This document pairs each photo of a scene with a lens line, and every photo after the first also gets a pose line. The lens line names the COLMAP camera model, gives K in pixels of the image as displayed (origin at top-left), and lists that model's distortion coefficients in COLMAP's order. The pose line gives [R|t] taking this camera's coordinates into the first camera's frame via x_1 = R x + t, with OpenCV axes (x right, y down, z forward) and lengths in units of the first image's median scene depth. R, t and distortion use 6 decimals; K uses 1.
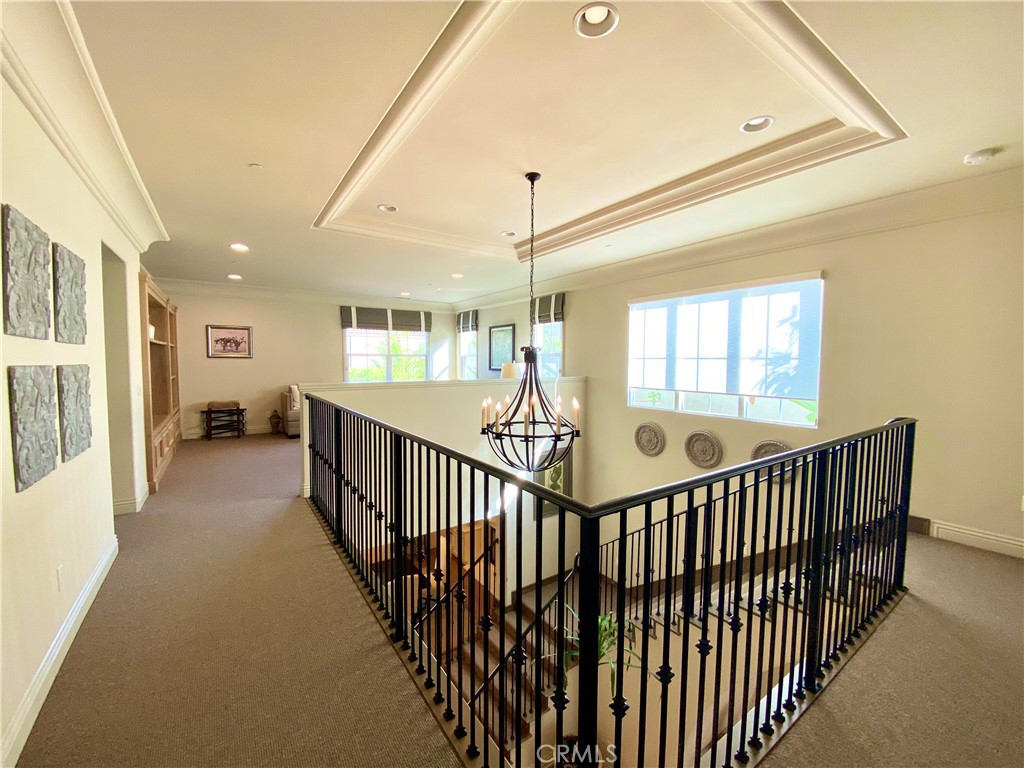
lens RADIAL K [[418.9, 0, 510.6], [0, 418.9, 386.9], [0, 0, 1]] dist [0.002528, -0.000485]
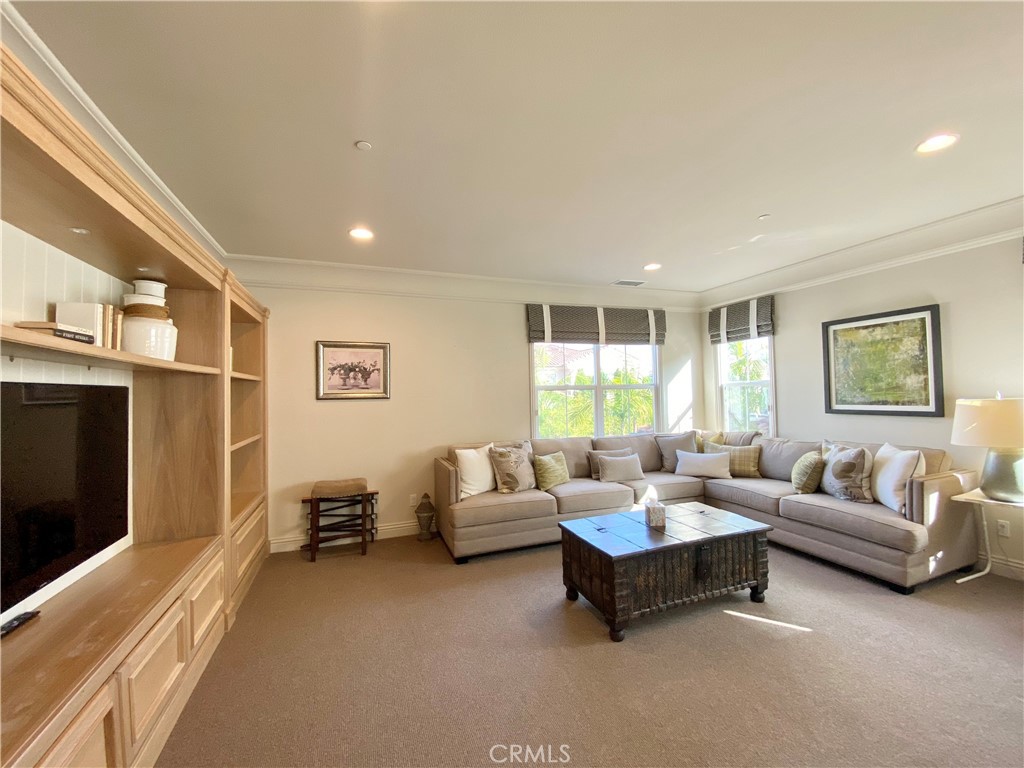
lens RADIAL K [[418.9, 0, 513.3], [0, 418.9, 382.4], [0, 0, 1]] dist [0.002528, -0.000485]
pose [[0.968225, -0.031831, -0.248045, -0.309756], [0.009800, 0.995934, -0.089555, -0.037447], [0.249887, 0.084279, 0.964600, 0.490774]]
